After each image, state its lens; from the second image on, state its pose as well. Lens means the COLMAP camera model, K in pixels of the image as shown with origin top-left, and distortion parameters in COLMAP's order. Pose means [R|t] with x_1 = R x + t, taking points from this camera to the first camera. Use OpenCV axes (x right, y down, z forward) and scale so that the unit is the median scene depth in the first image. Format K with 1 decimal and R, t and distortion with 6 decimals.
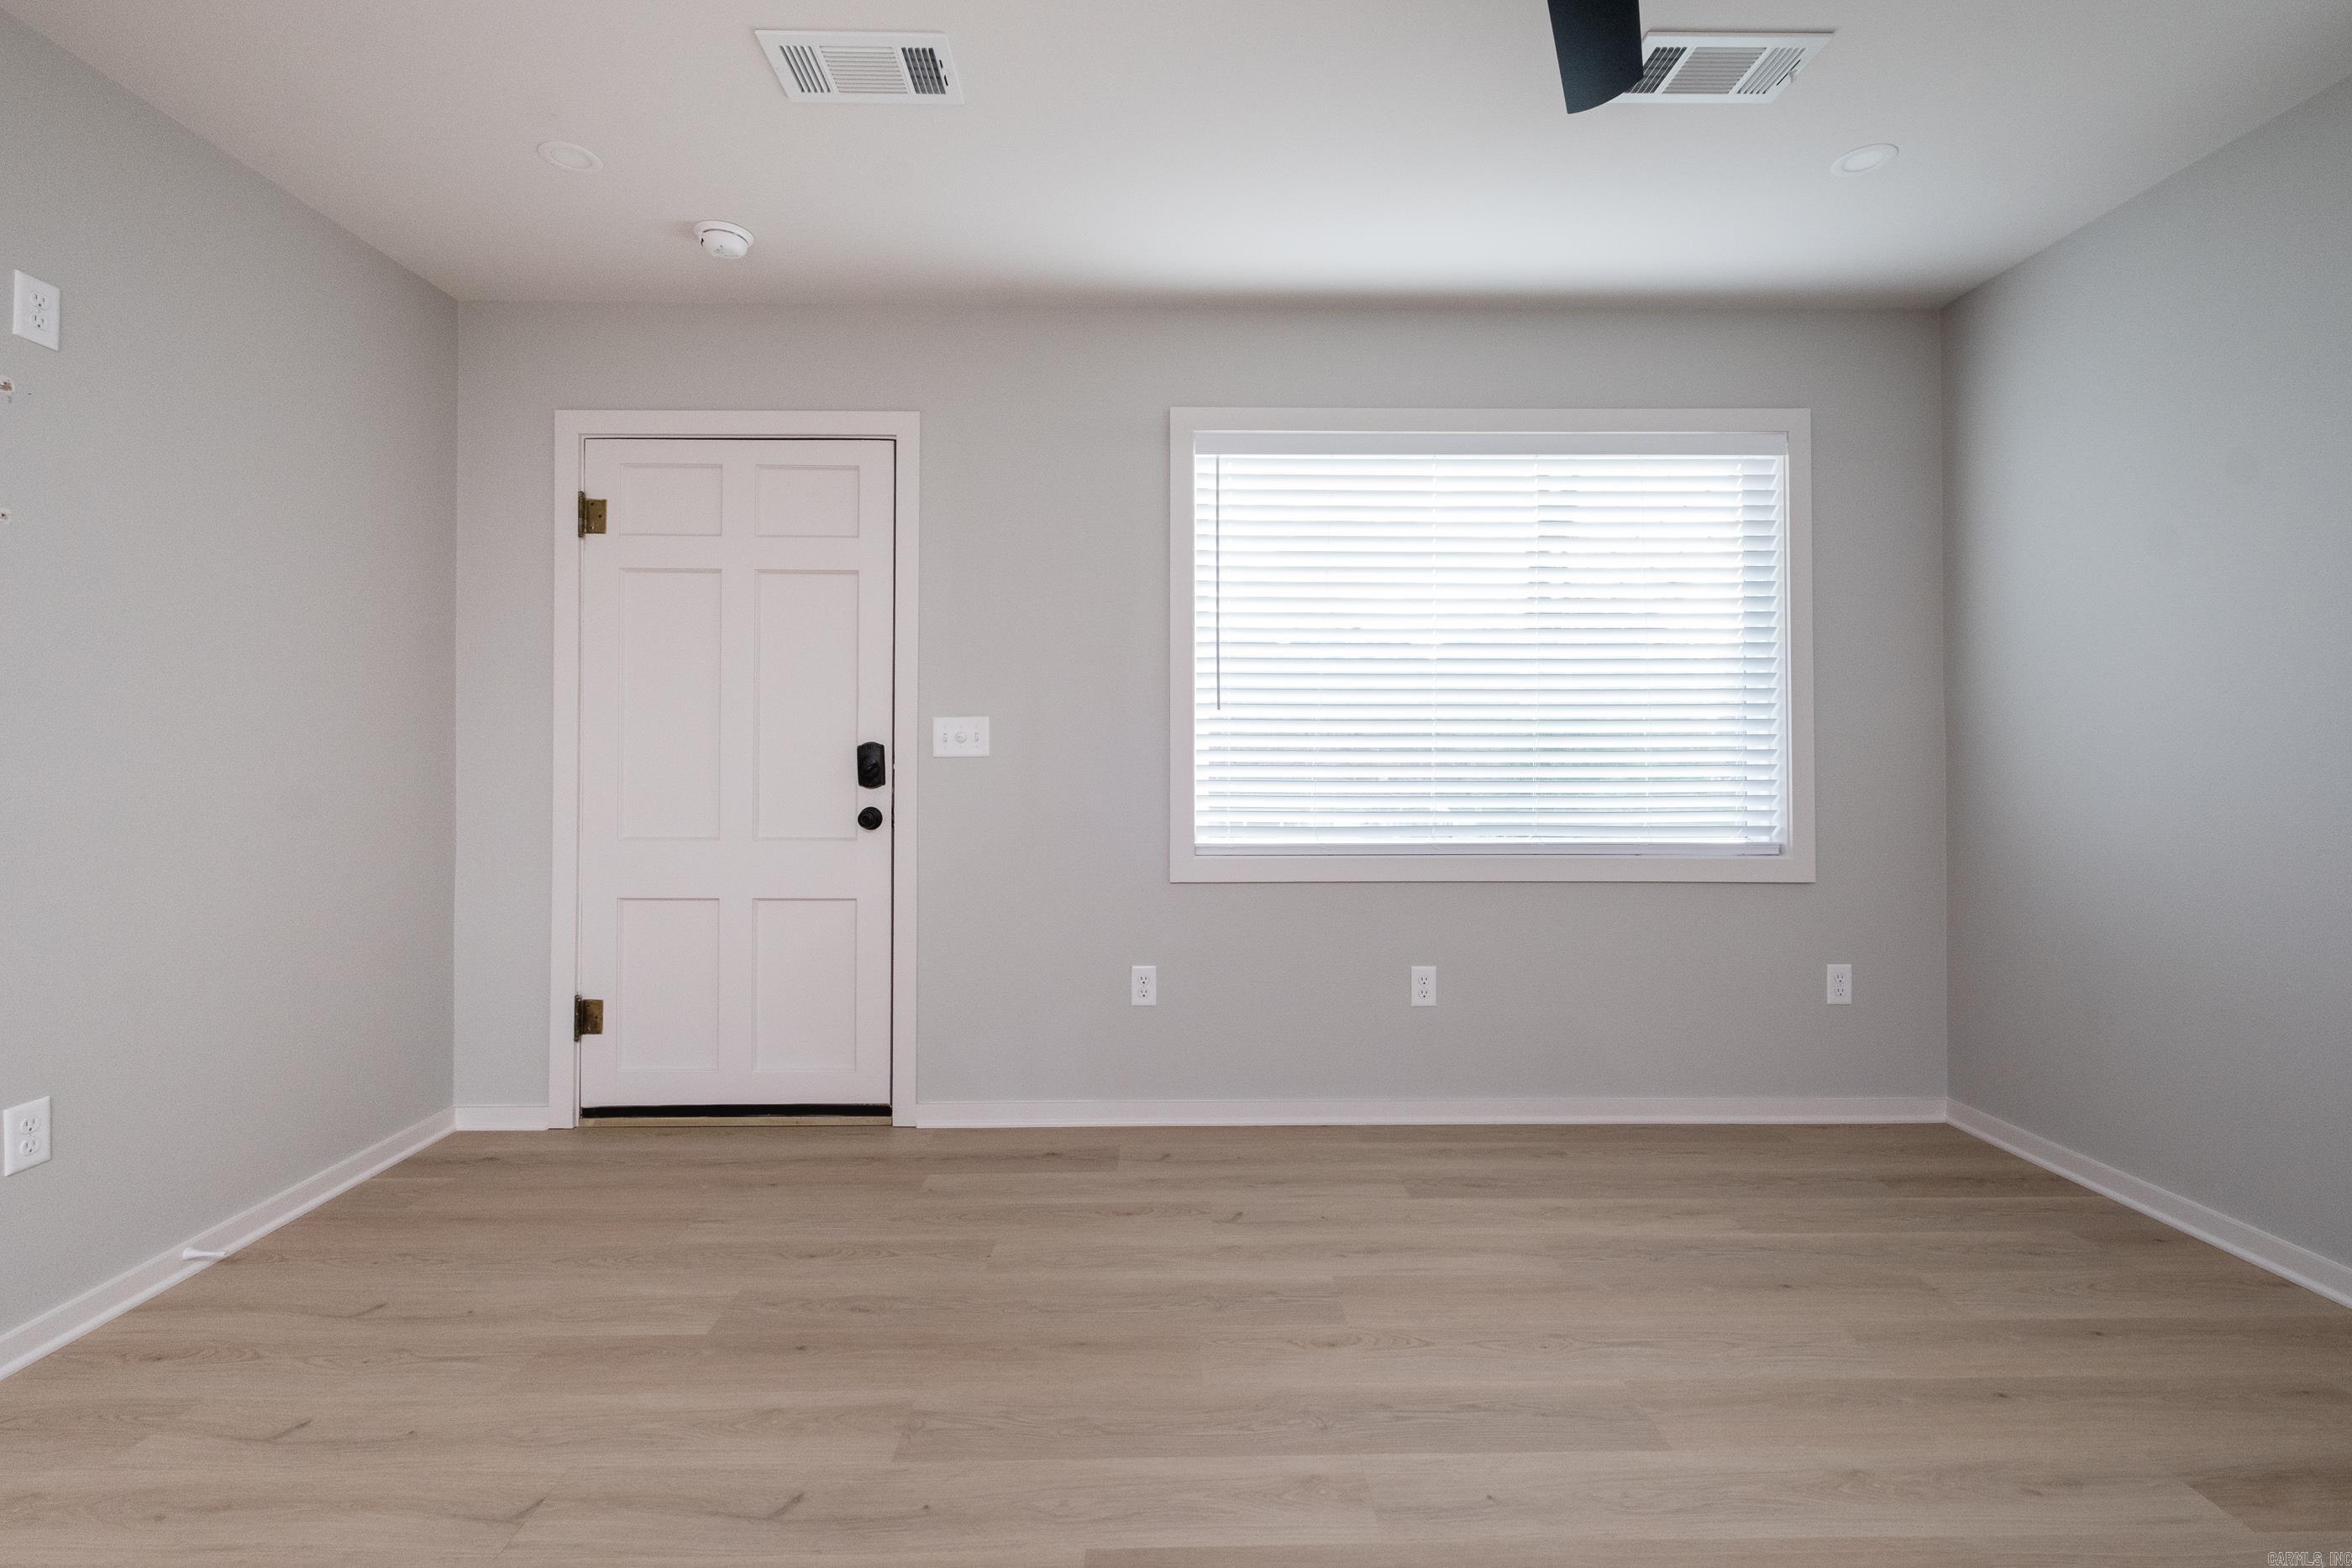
lens RADIAL K [[1025.0, 0, 1177.5], [0, 1025.0, 746.8], [0, 0, 1]] dist [0.012169, -0.007445]
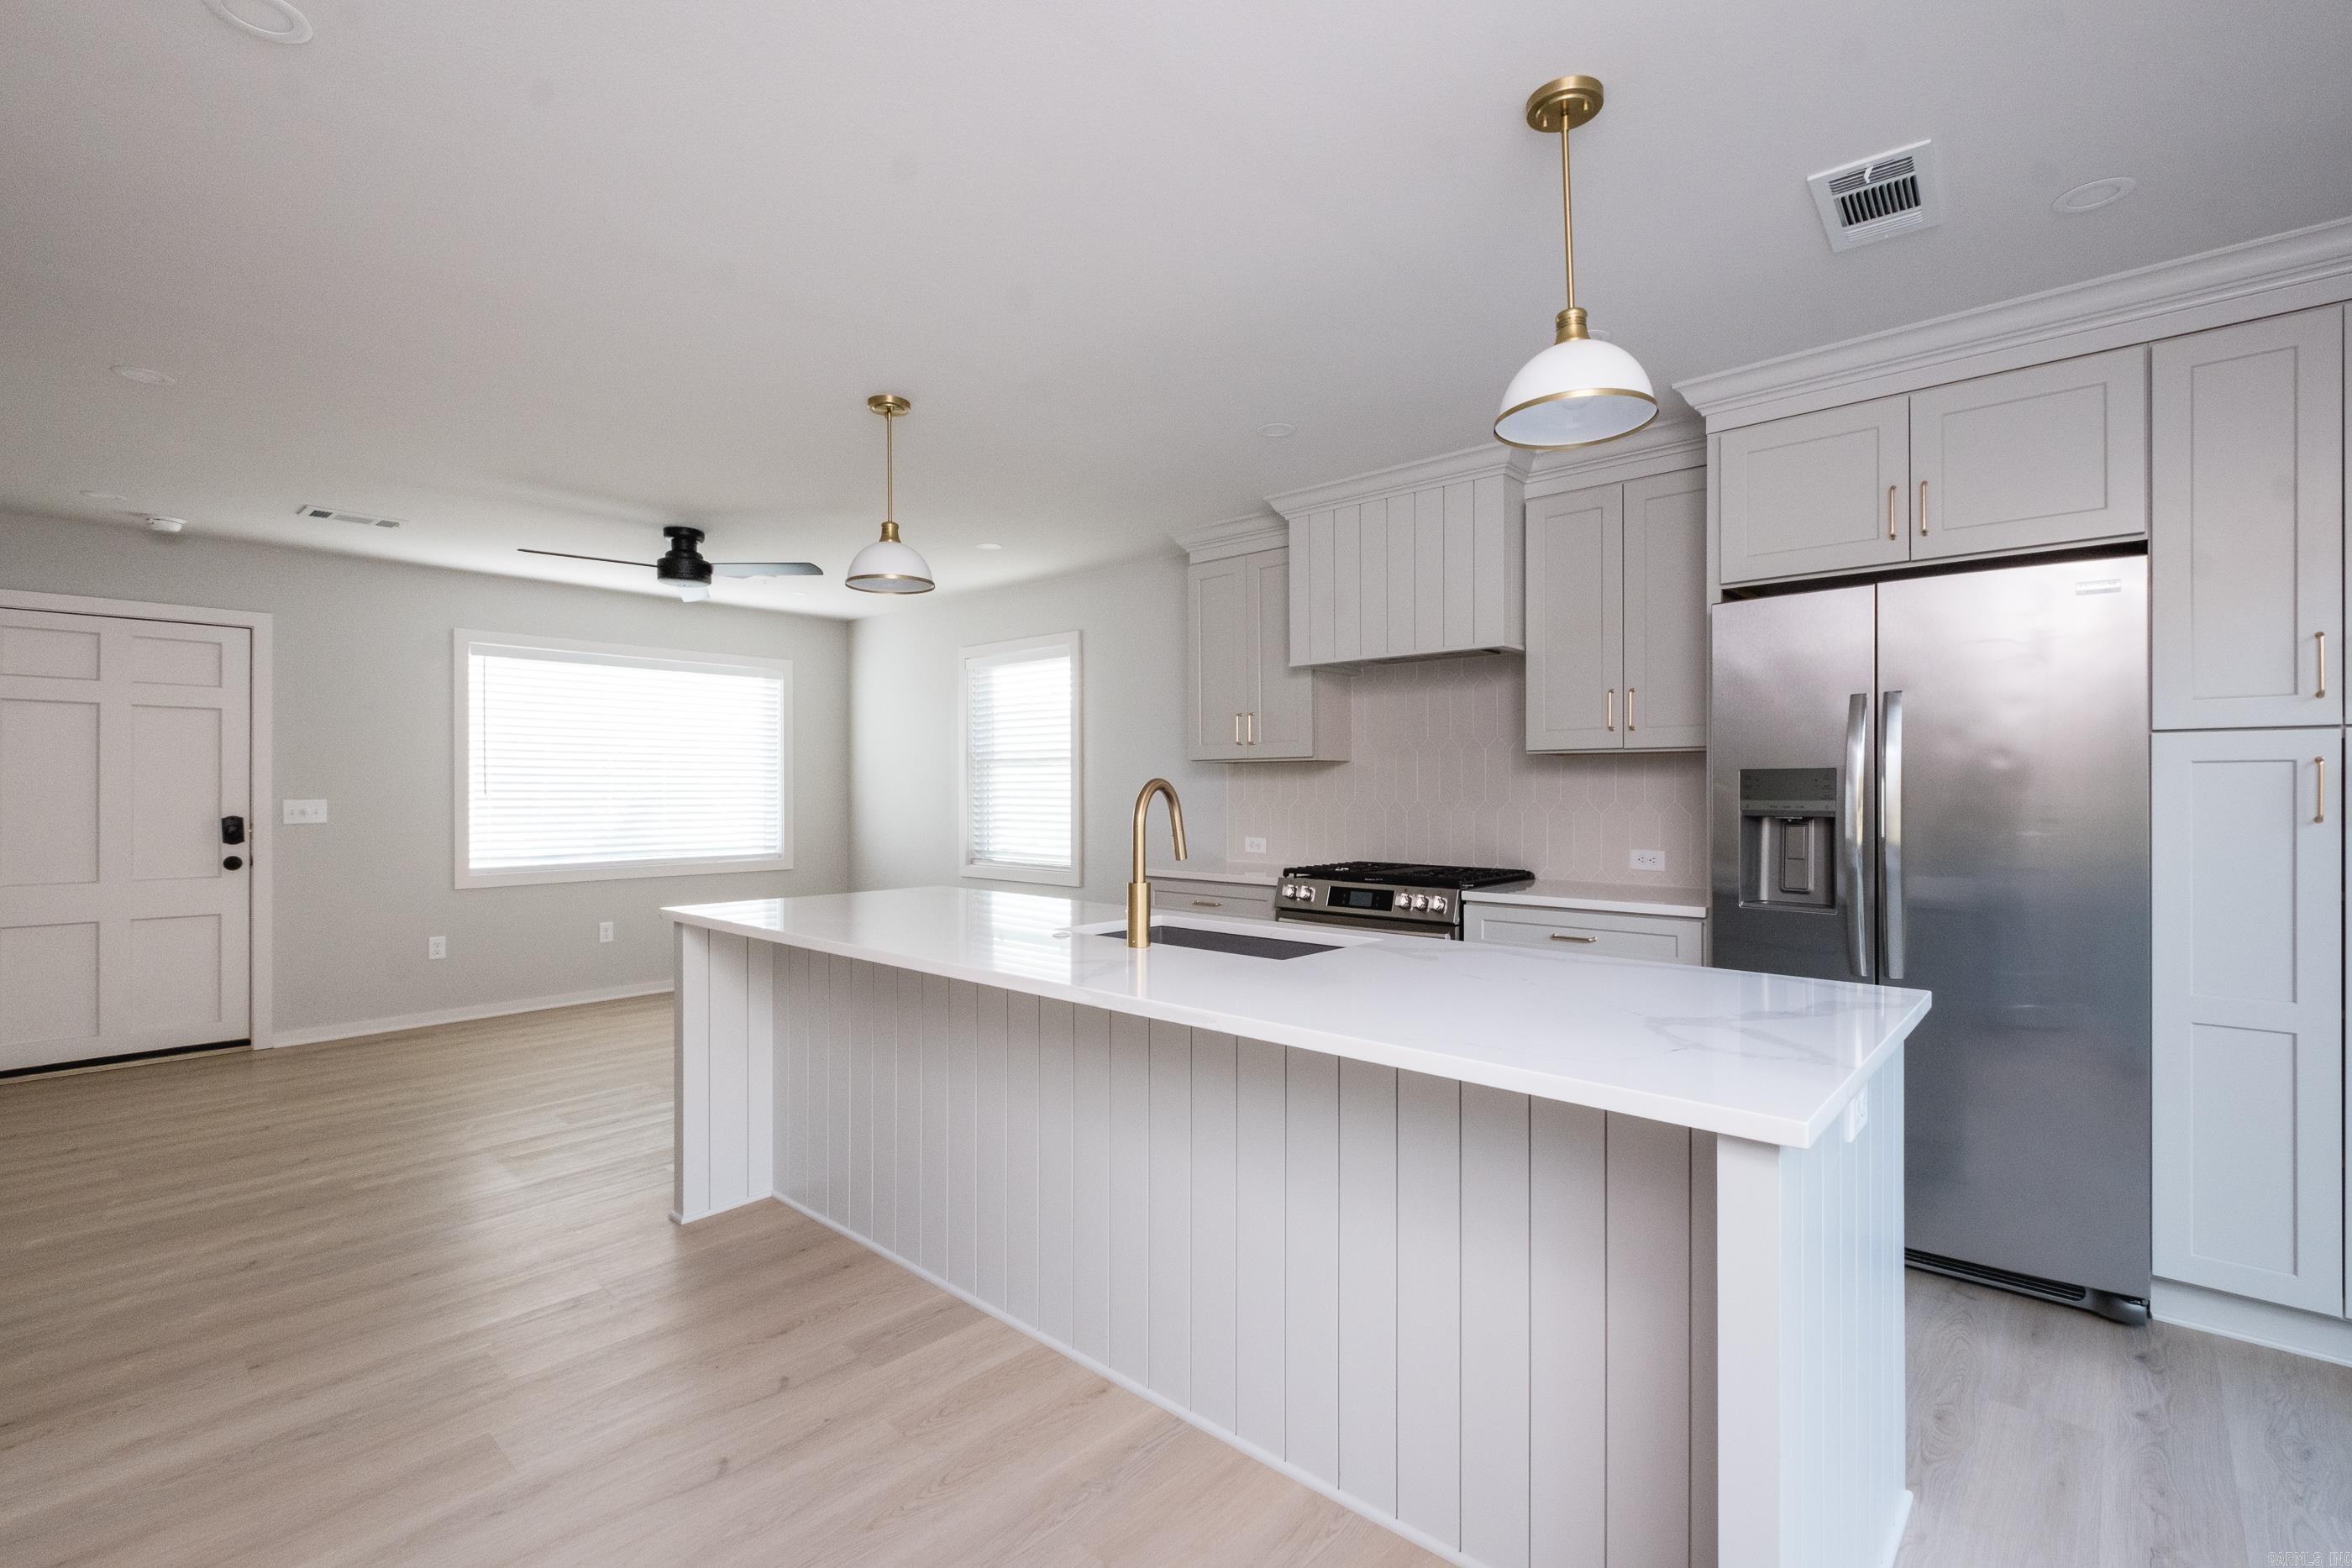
lens RADIAL K [[1052.6, 0, 1187.4], [0, 1052.6, 792.7], [0, 0, 1]] dist [0.010120, -0.005759]
pose [[0.683189, -0.003194, 0.730234, -0.490944], [-0.006600, 0.999923, 0.010548, -0.068914], [-0.730211, -0.012026, 0.683116, -1.236896]]
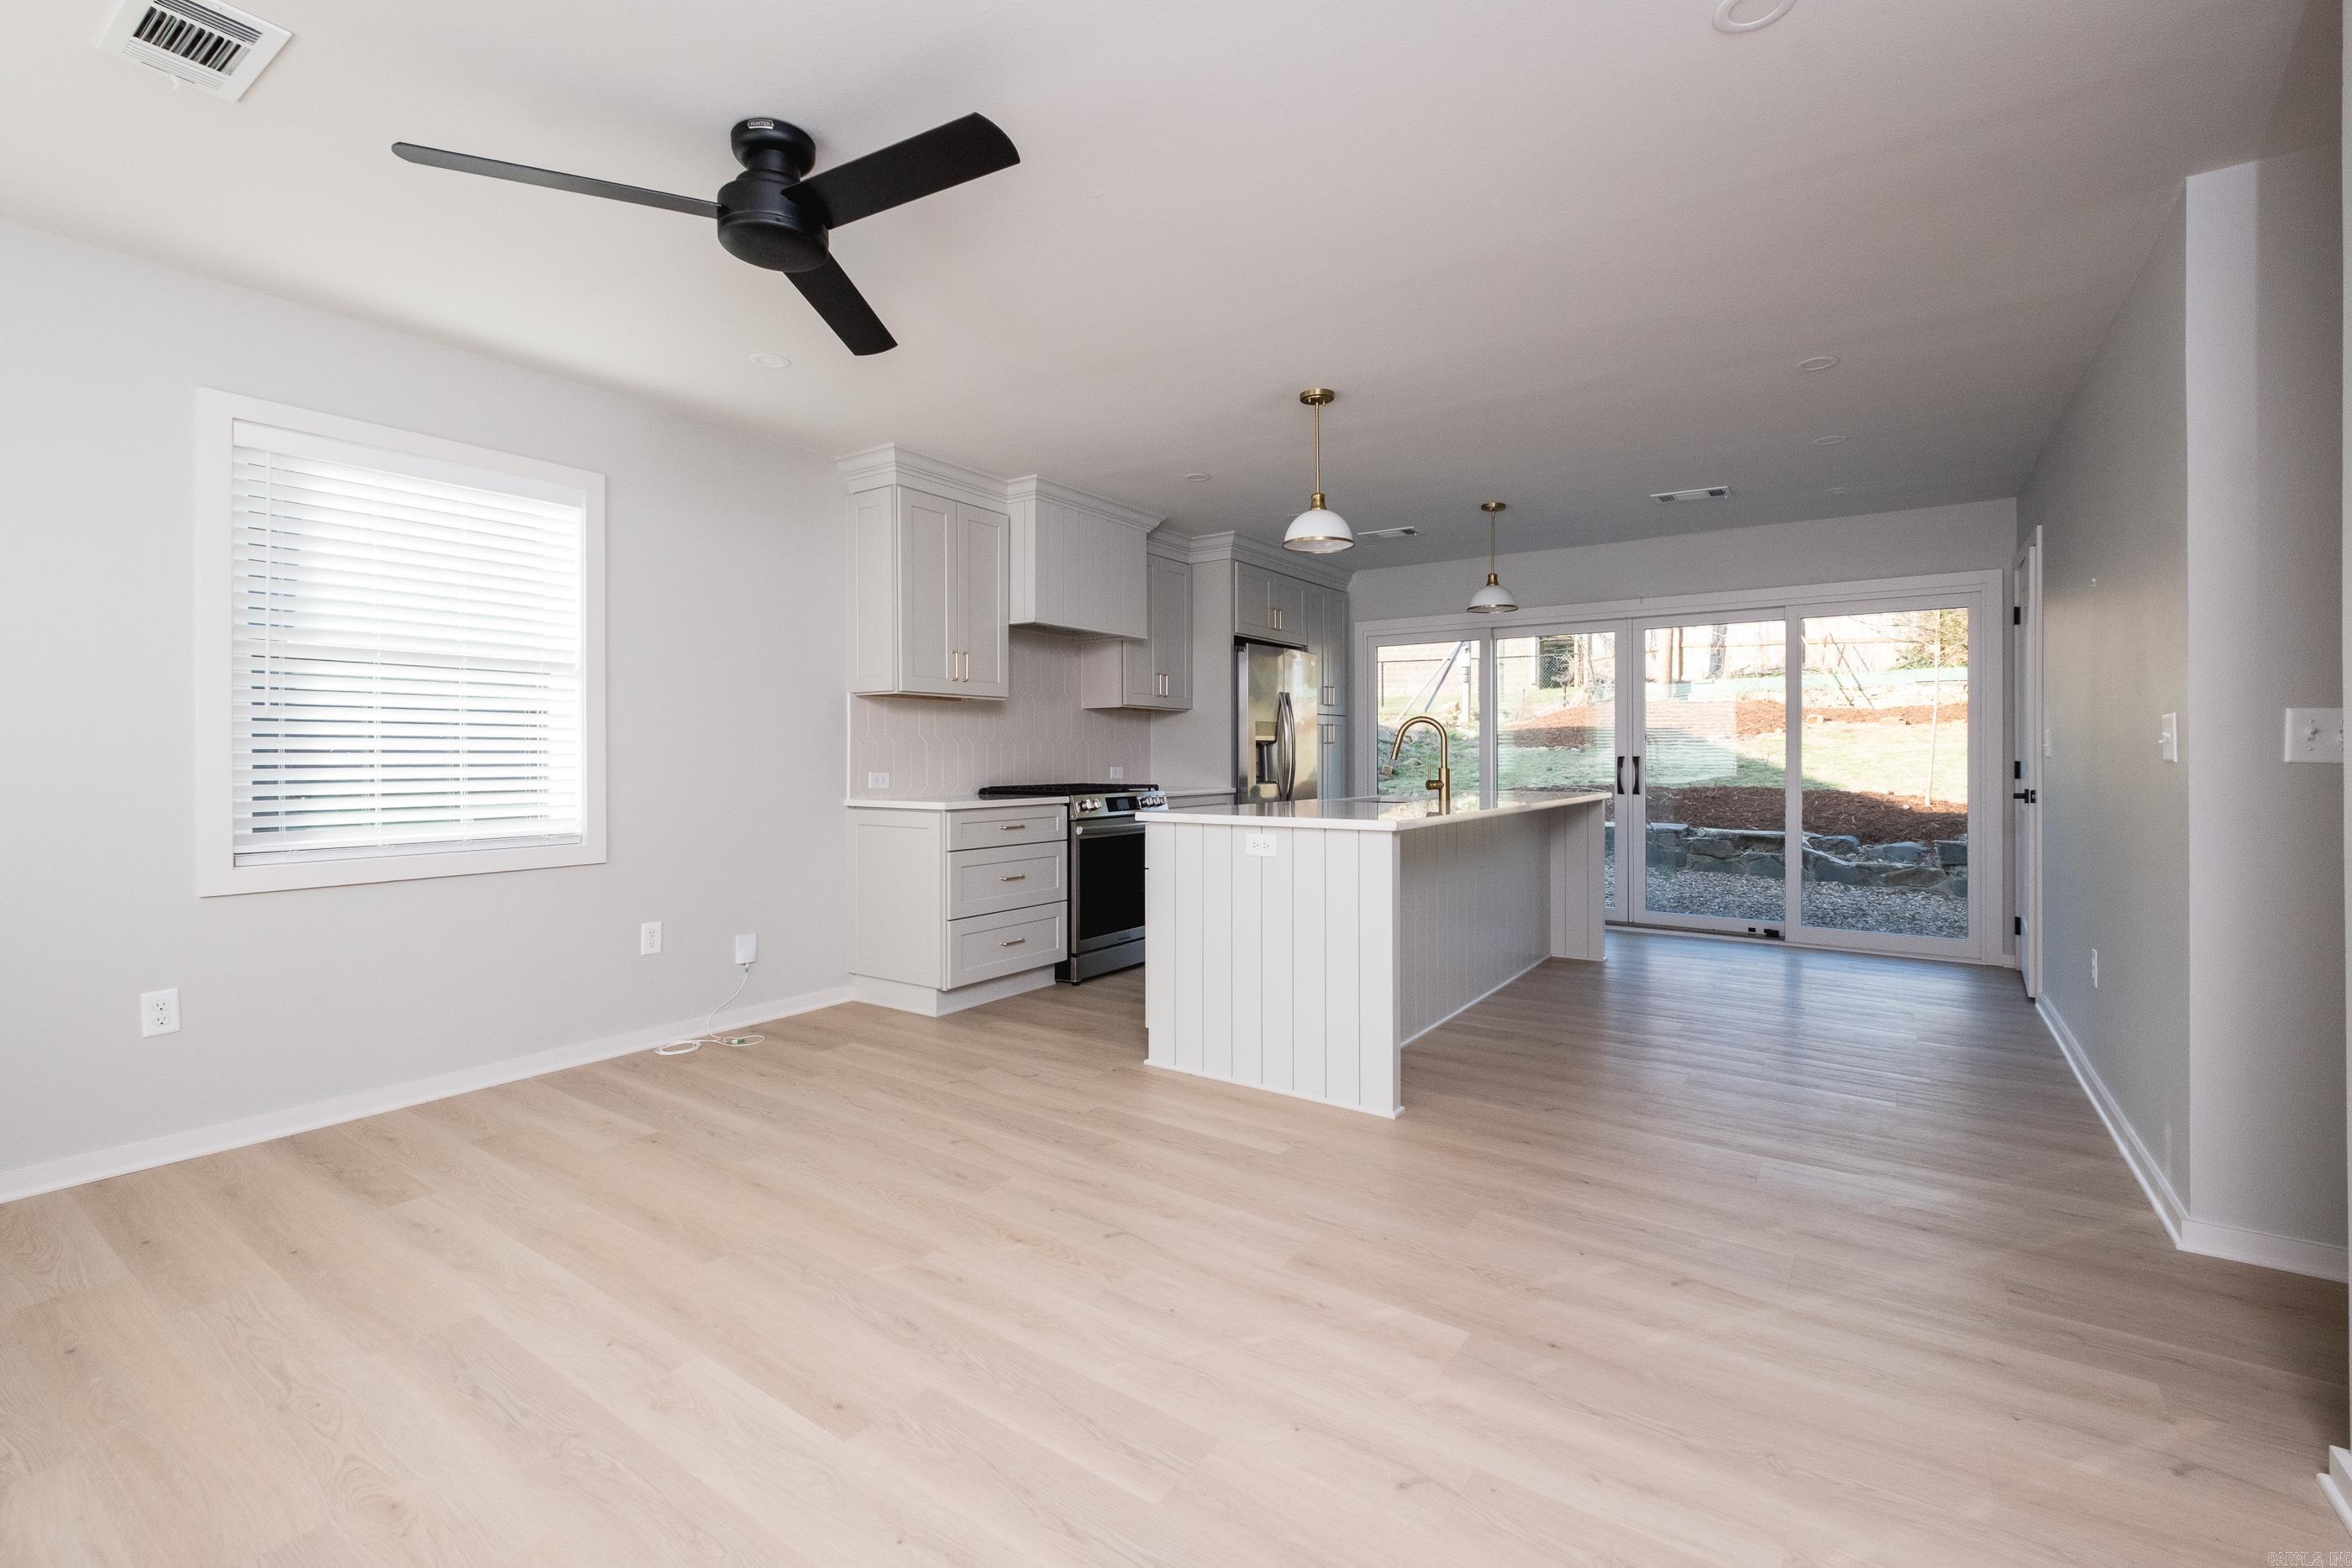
lens RADIAL K [[1021.4, 0, 1188.8], [0, 1021.4, 755.7], [0, 0, 1]] dist [0.001121, -0.000641]
pose [[-0.815357, 0.001196, 0.578957, -0.511783], [-0.004318, 0.999957, -0.008146, 0.002748], [-0.578942, -0.009142, -0.815317, 0.815902]]
